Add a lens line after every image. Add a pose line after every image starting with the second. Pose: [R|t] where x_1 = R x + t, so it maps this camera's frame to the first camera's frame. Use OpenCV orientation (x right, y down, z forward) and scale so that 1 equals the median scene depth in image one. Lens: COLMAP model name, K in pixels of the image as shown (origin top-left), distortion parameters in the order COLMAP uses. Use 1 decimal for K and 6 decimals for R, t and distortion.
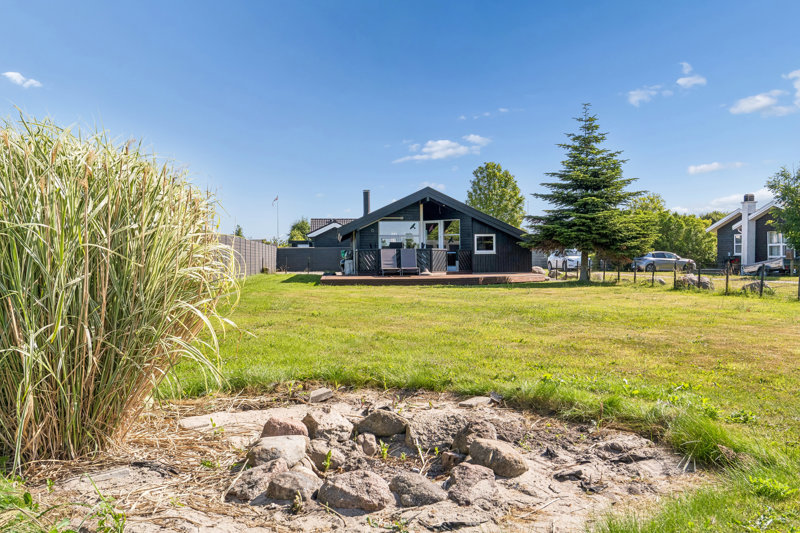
lens RADIAL K [[669.9, 0, 399.5], [0, 669.9, 266.6], [0, 0, 1]] dist [-0.002339, -0.001044]
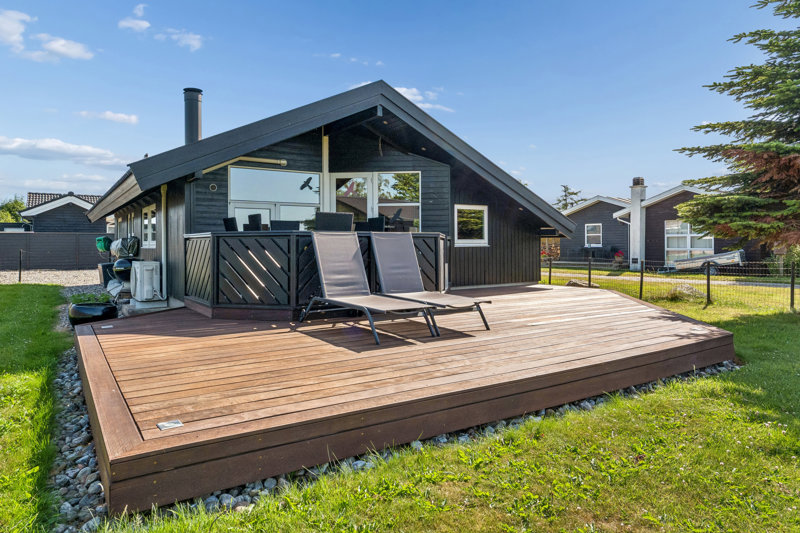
lens RADIAL K [[514.3, 0, 403.2], [0, 514.3, 259.9], [0, 0, 1]] dist [0.033438, 0.001533]
pose [[0.883322, -0.010288, 0.468654, -0.084701], [0.003208, 0.999868, 0.015904, -0.014809], [-0.468756, -0.012545, 0.883239, 0.666088]]
